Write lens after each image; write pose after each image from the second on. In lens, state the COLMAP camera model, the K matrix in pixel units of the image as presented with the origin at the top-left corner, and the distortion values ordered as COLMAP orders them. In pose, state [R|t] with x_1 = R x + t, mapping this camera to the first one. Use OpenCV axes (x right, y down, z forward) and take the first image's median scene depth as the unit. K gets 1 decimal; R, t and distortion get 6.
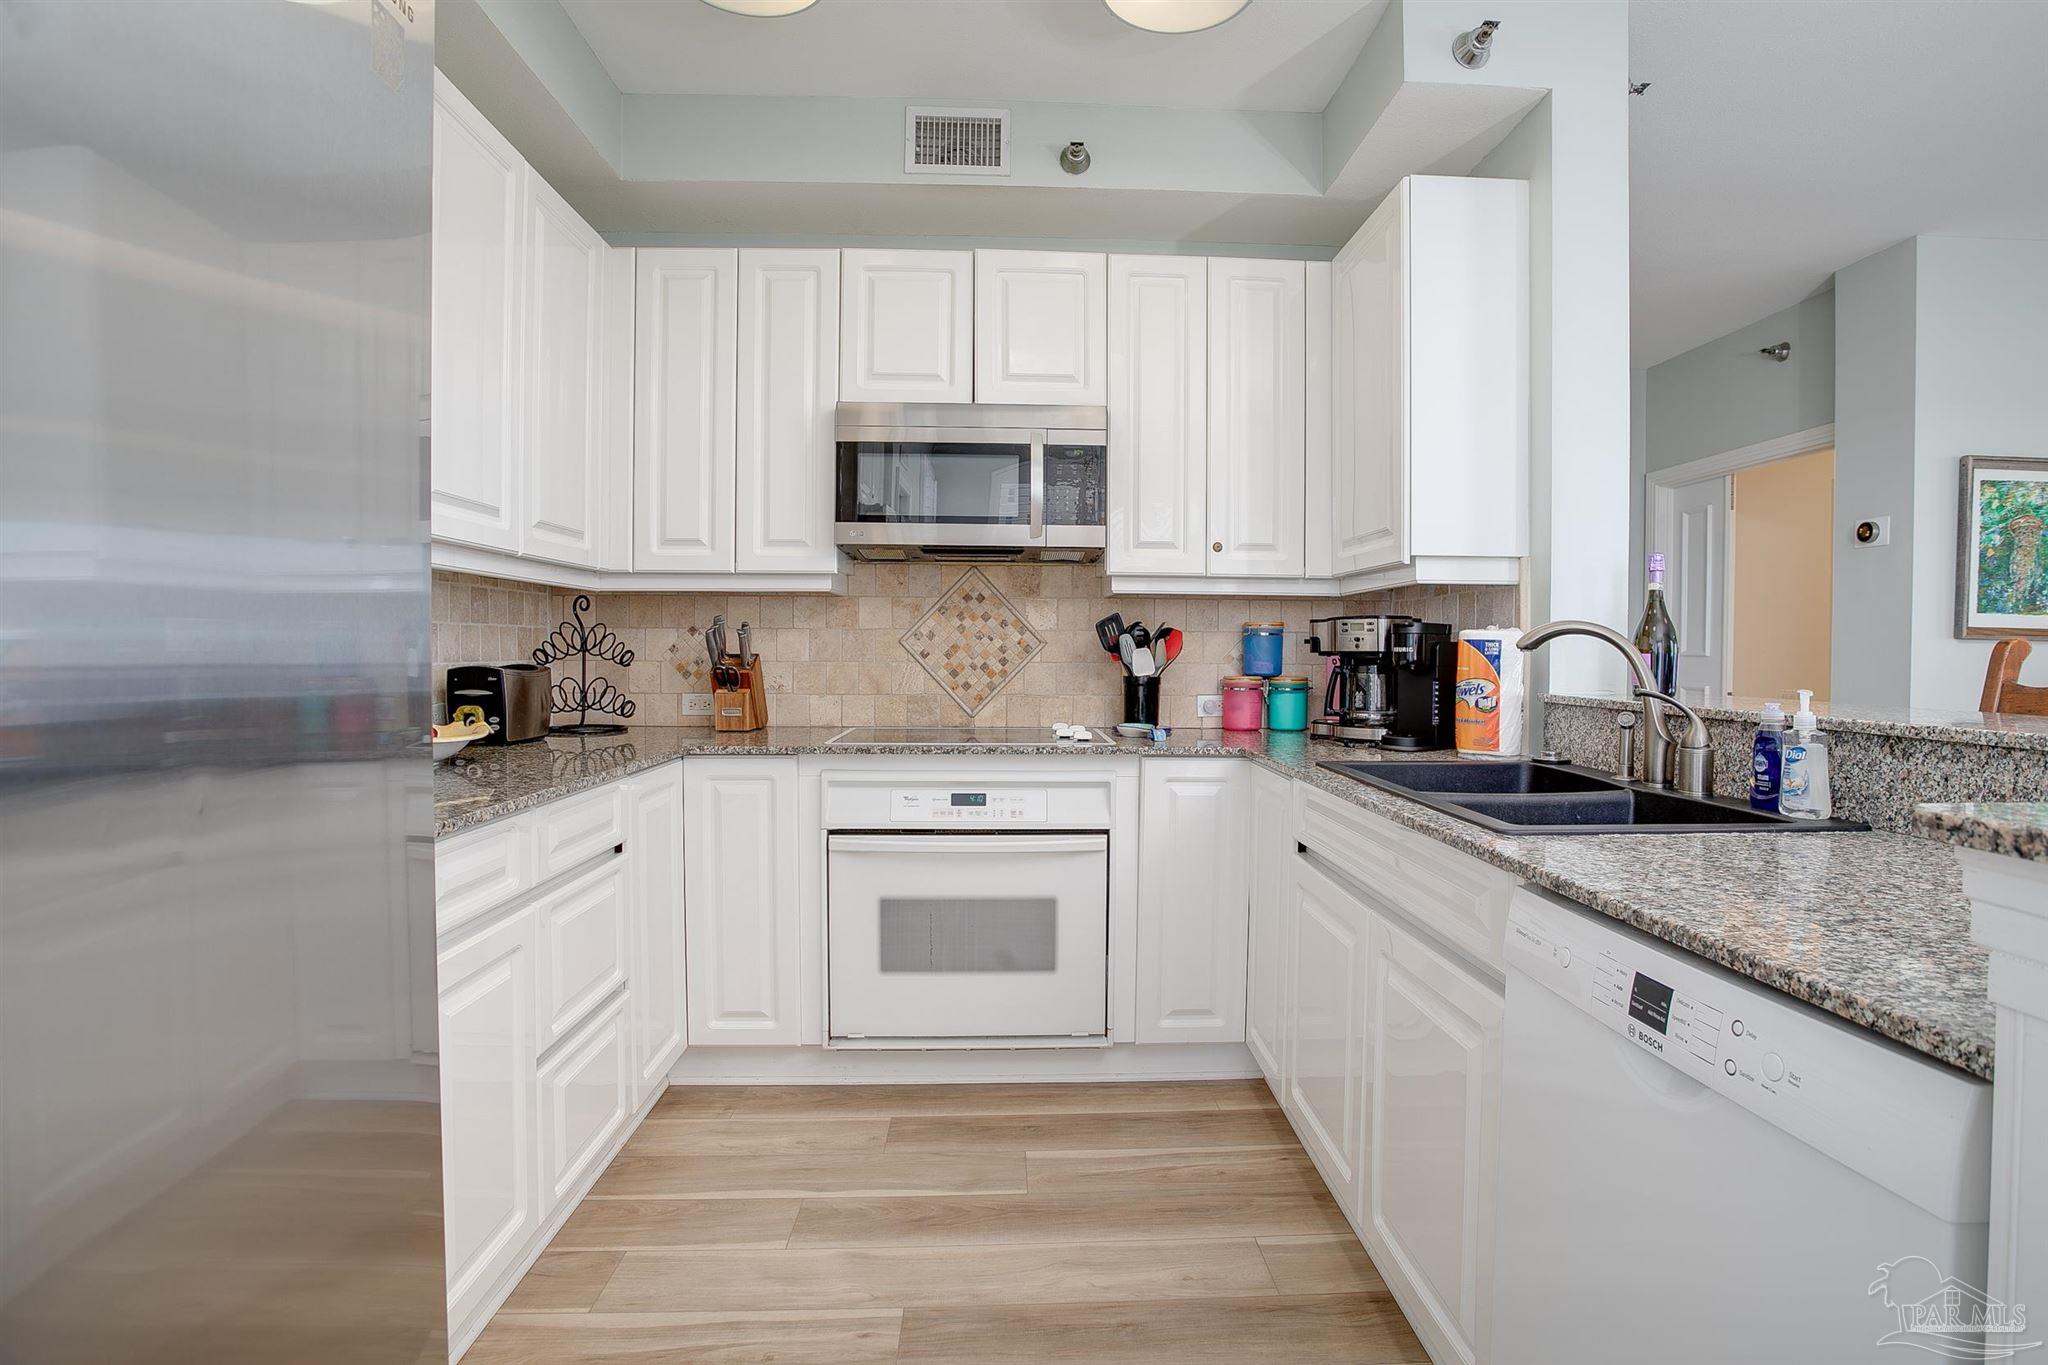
lens RADIAL K [[998.0, 0, 1037.3], [0, 998.0, 666.1], [0, 0, 1]] dist [-0.047876, 0.016991]
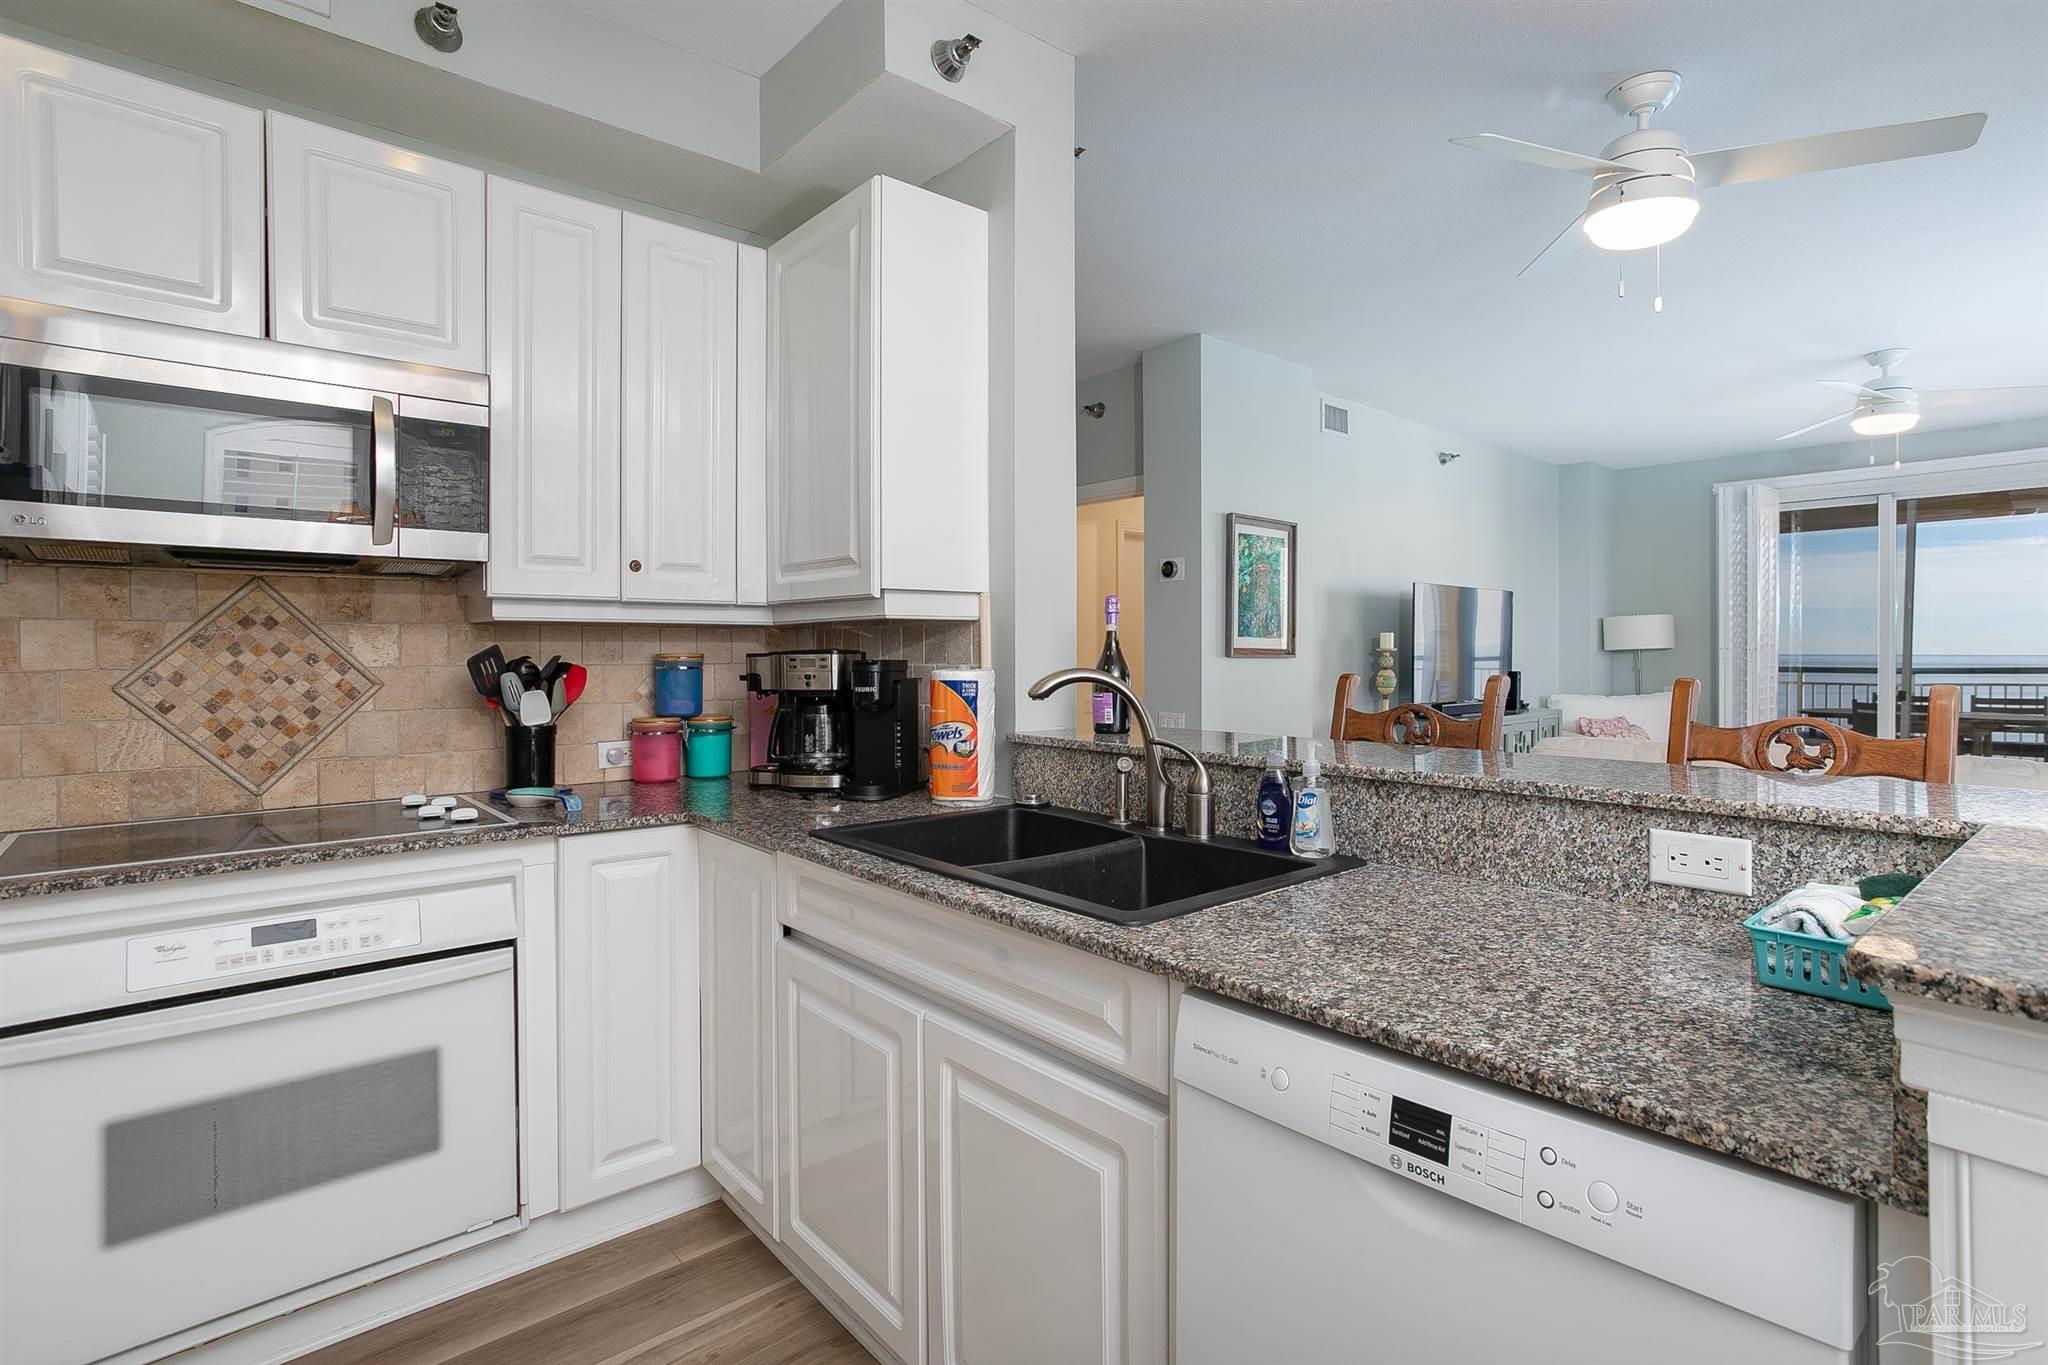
lens RADIAL K [[1011.2, 0, 1029.5], [0, 1011.2, 656.7], [0, 0, 1]] dist [-0.048591, 0.031895]
pose [[0.786025, -0.013932, 0.618038, -0.094063], [0.020538, 0.999783, -0.003582, -0.042528], [-0.617854, 0.015509, 0.786140, 0.180587]]
